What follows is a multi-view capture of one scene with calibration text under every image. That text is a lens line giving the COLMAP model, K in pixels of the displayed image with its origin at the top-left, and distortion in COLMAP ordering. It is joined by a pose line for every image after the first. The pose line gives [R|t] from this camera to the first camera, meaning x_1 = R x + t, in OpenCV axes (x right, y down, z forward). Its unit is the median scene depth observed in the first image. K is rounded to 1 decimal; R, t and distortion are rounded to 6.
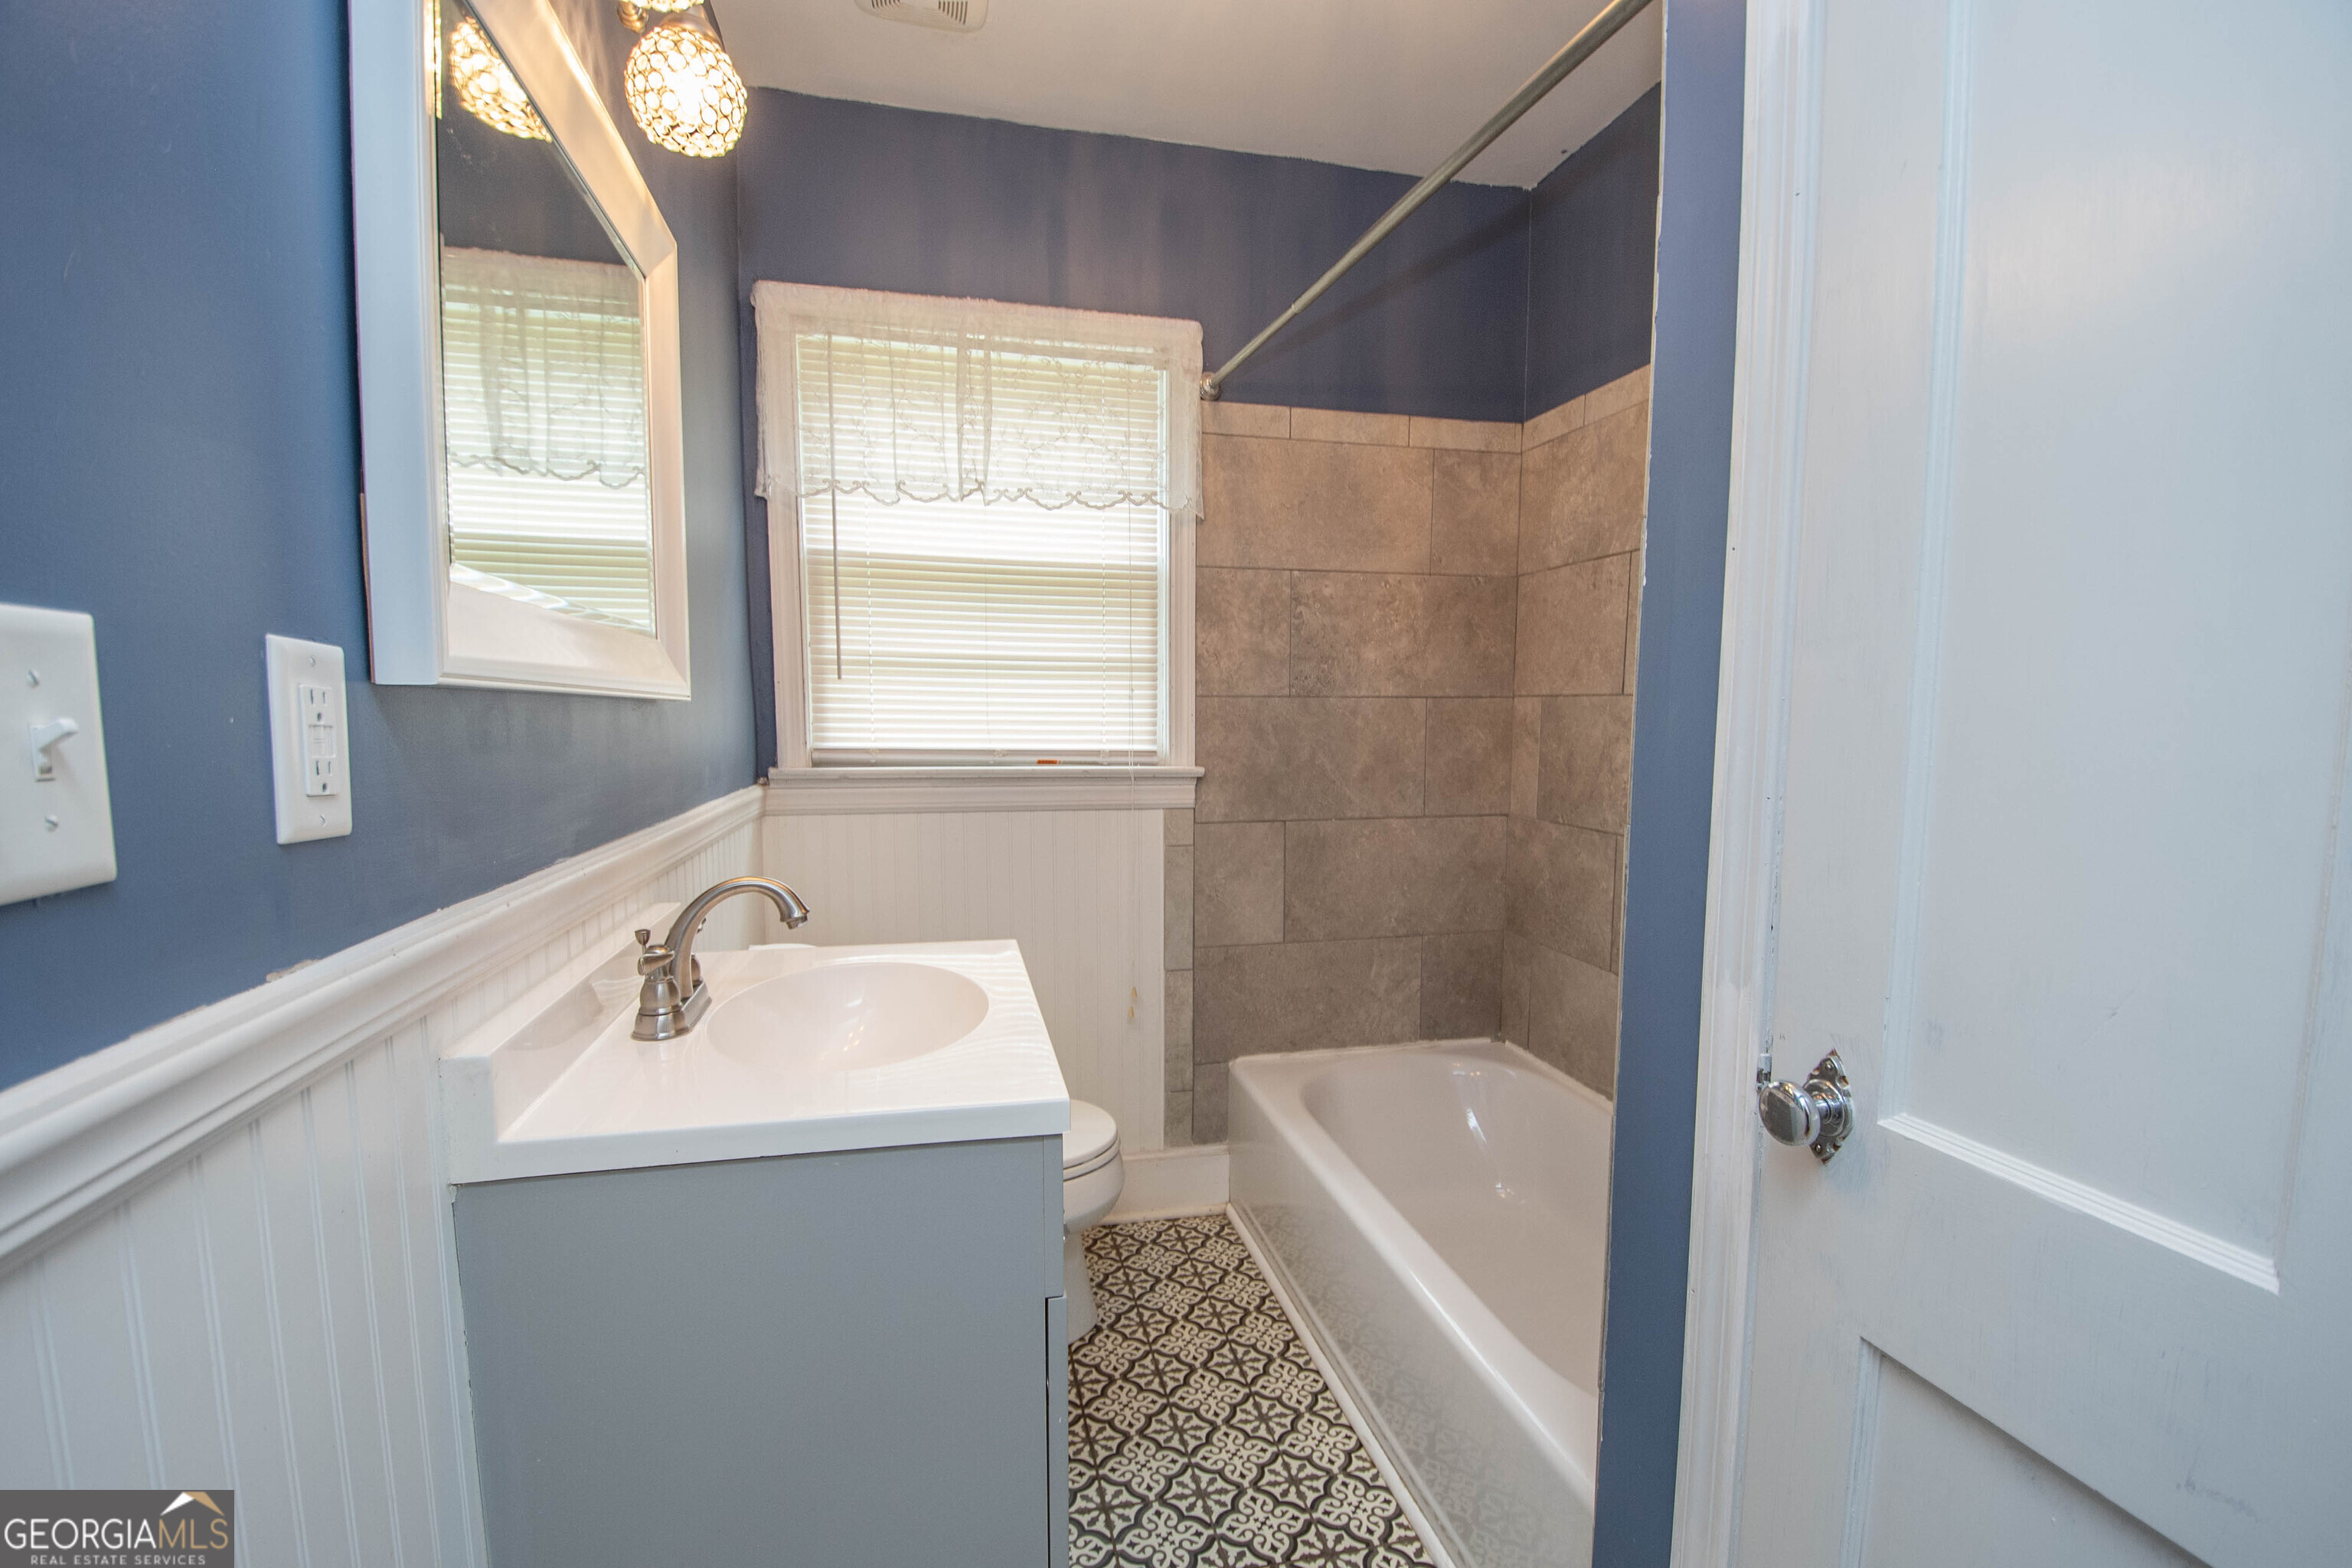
lens RADIAL K [[1043.4, 0, 1176.8], [0, 1043.4, 808.4], [0, 0, 1]] dist [0.002424, -0.011556]
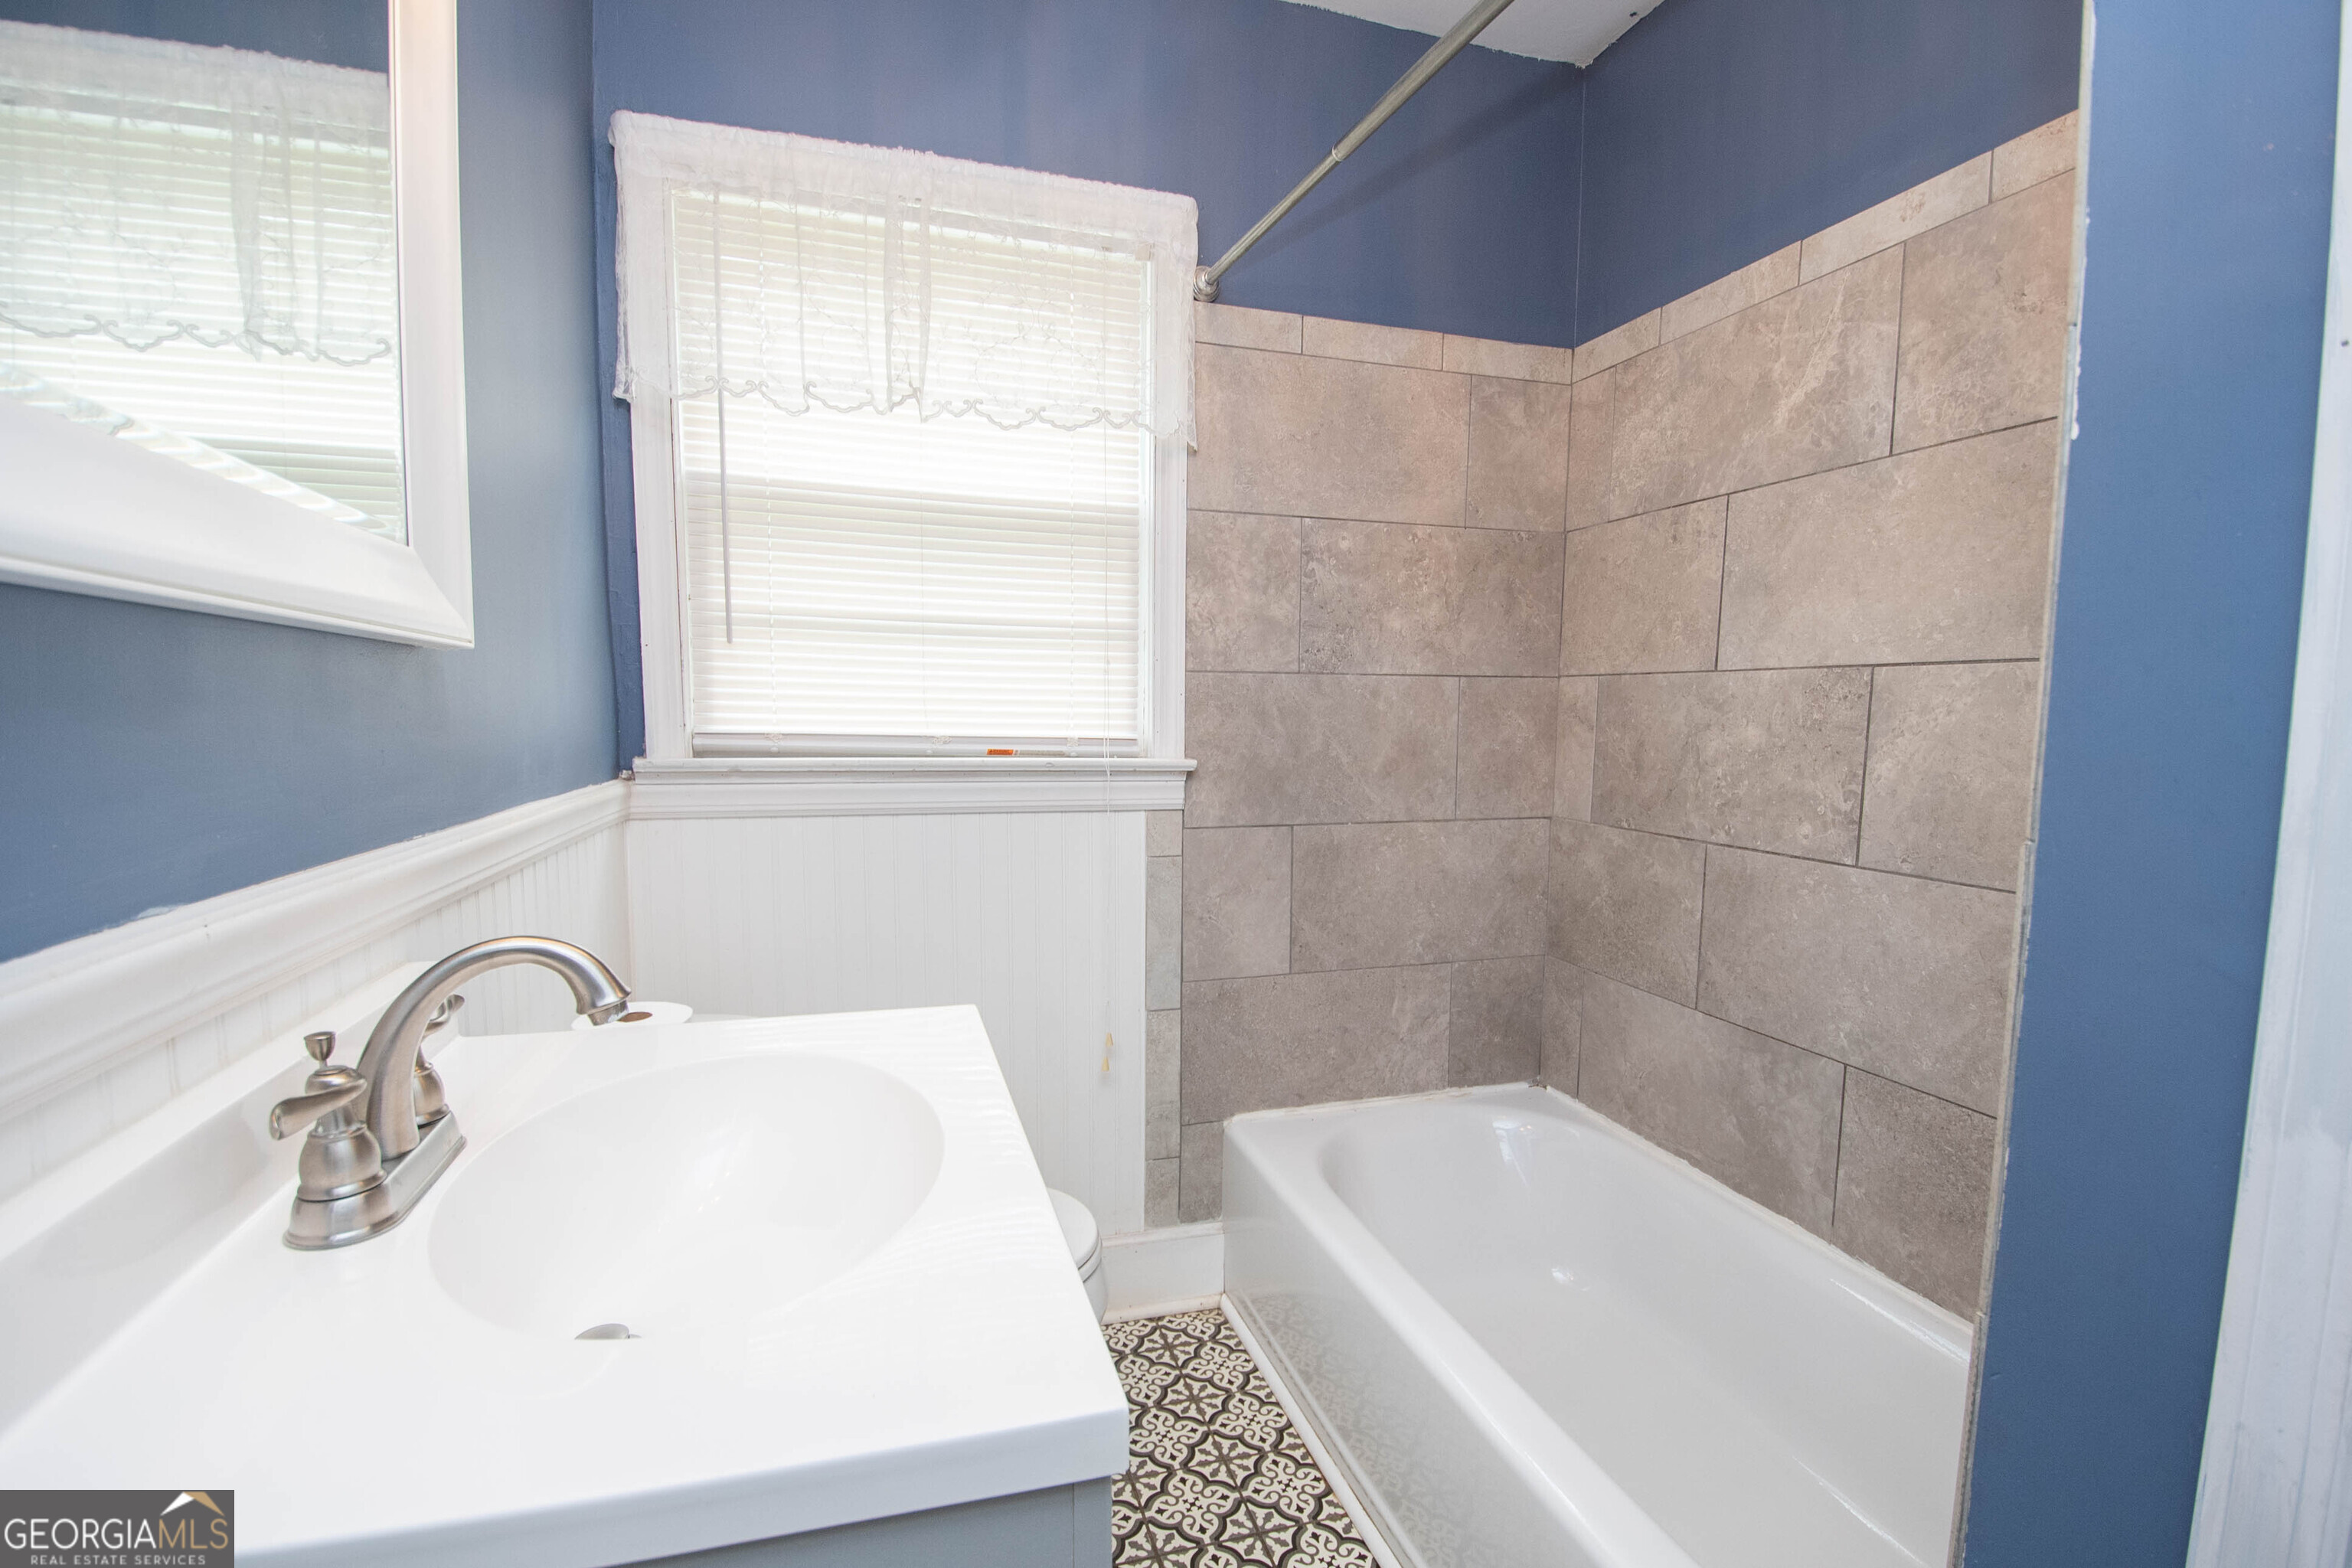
lens RADIAL K [[1043.4, 0, 1176.8], [0, 1043.4, 808.4], [0, 0, 1]] dist [0.002424, -0.011556]
pose [[0.998105, 0.000151, 0.061540, -0.038111], [-0.000351, 0.999995, 0.003231, -0.004104], [-0.061540, -0.003246, 0.998099, 0.194414]]
